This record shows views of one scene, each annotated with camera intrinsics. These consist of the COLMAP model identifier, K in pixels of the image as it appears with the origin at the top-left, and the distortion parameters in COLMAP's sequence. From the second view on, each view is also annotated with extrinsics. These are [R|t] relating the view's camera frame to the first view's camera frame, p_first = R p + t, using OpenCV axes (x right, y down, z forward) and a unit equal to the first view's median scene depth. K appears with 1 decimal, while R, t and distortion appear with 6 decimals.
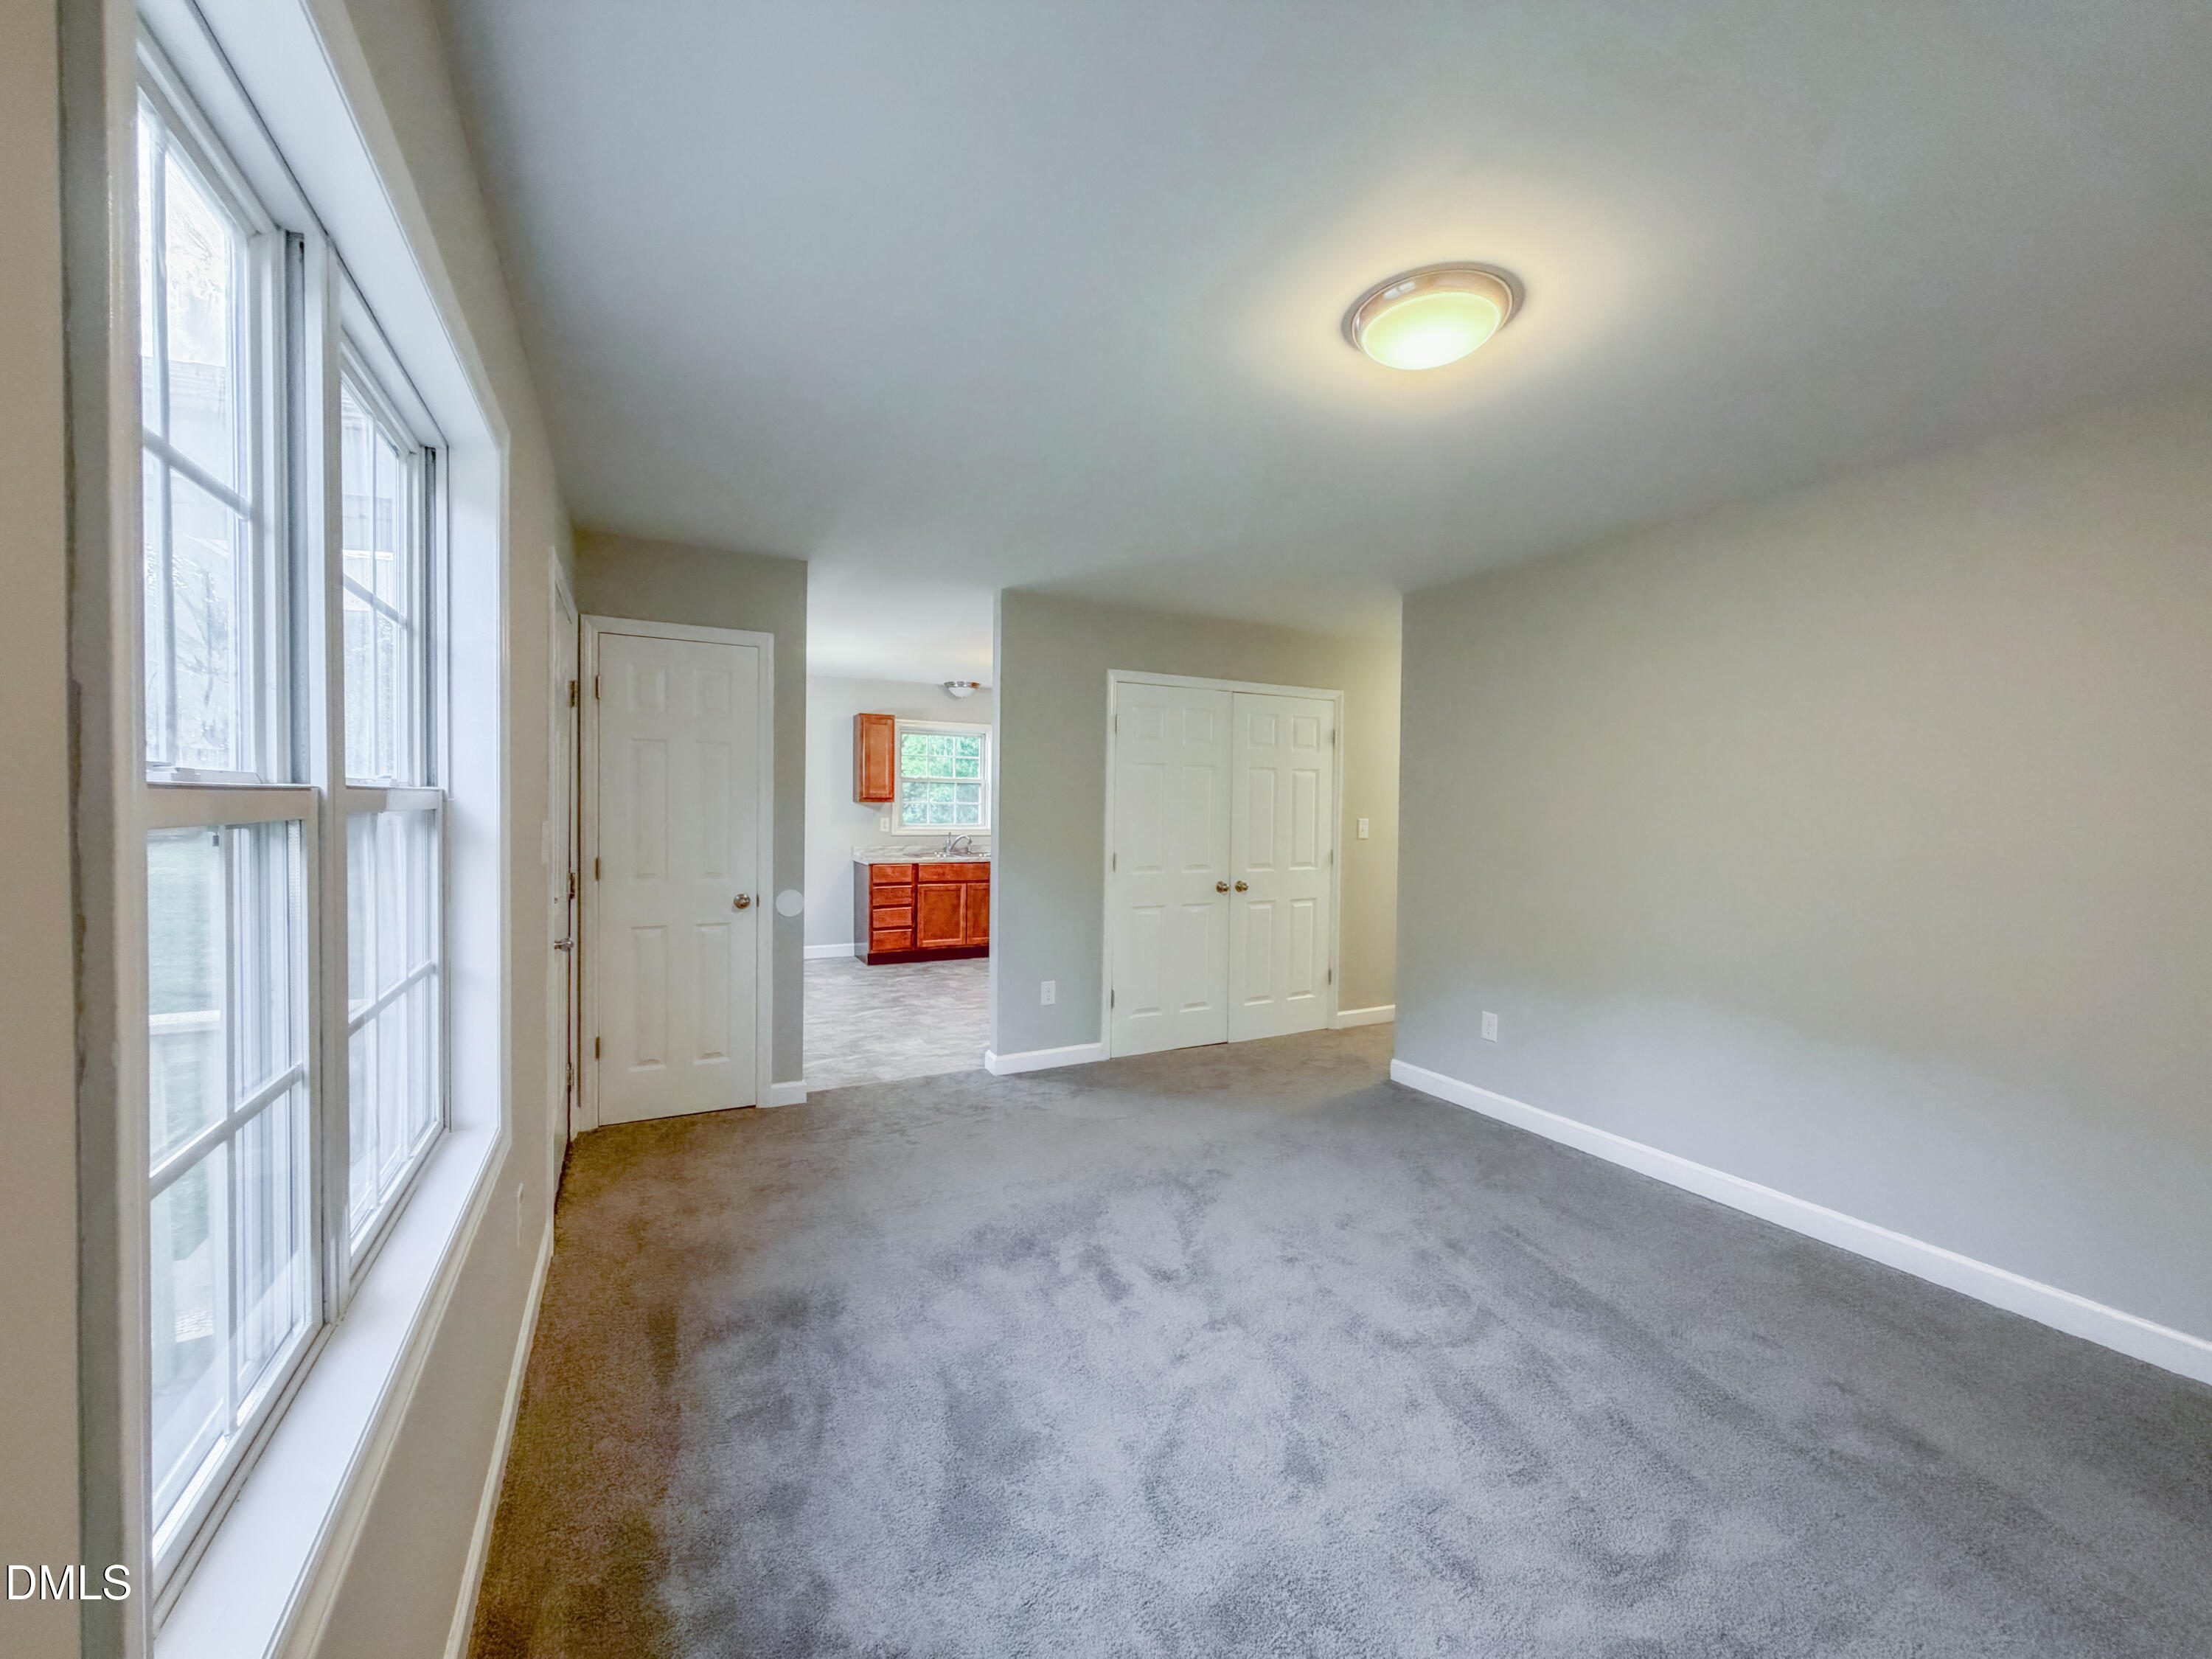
lens RADIAL K [[860.3, 0, 1106.0], [0, 860.3, 829.5], [0, 0, 1]] dist [0.002532, 0.000346]
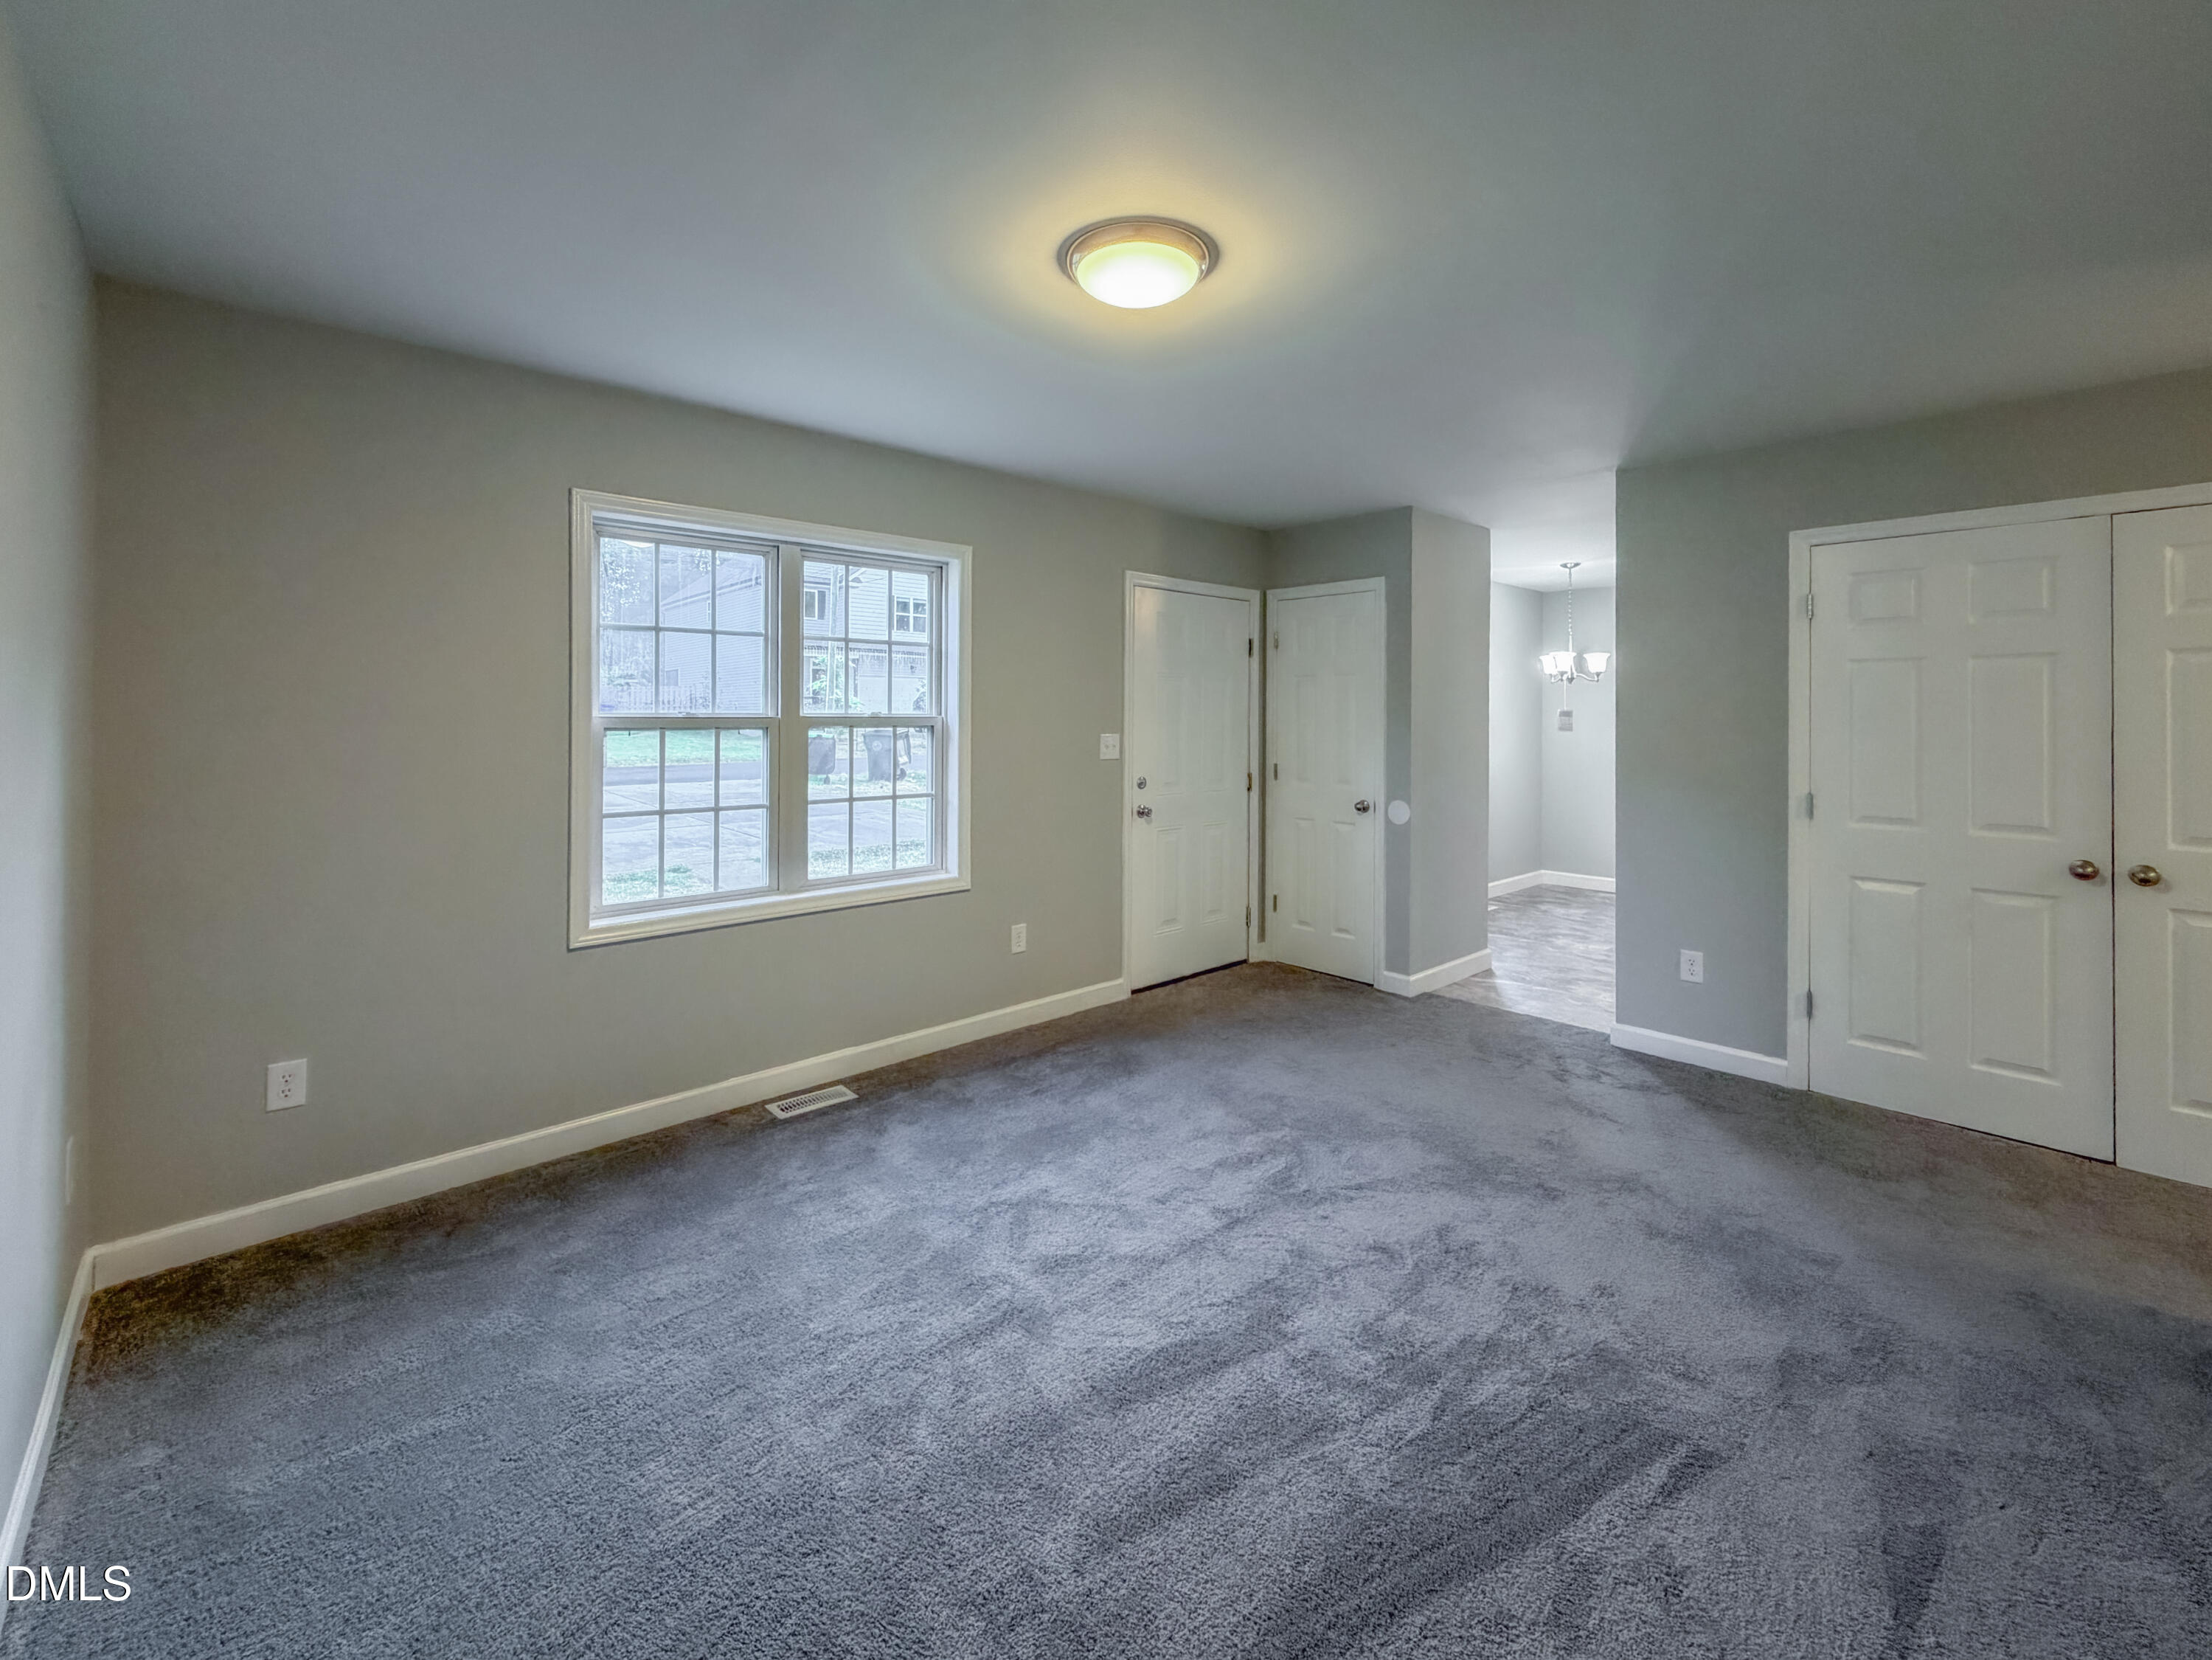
lens RADIAL K [[892.3, 0, 1108.2], [0, 892.3, 718.2], [0, 0, 1]] dist [-0.001817, -0.000230]
pose [[0.289927, -0.012651, -0.956965, 0.696517], [-0.025152, 0.999467, -0.020833, -0.003390], [0.956718, 0.030109, 0.289454, 0.325268]]
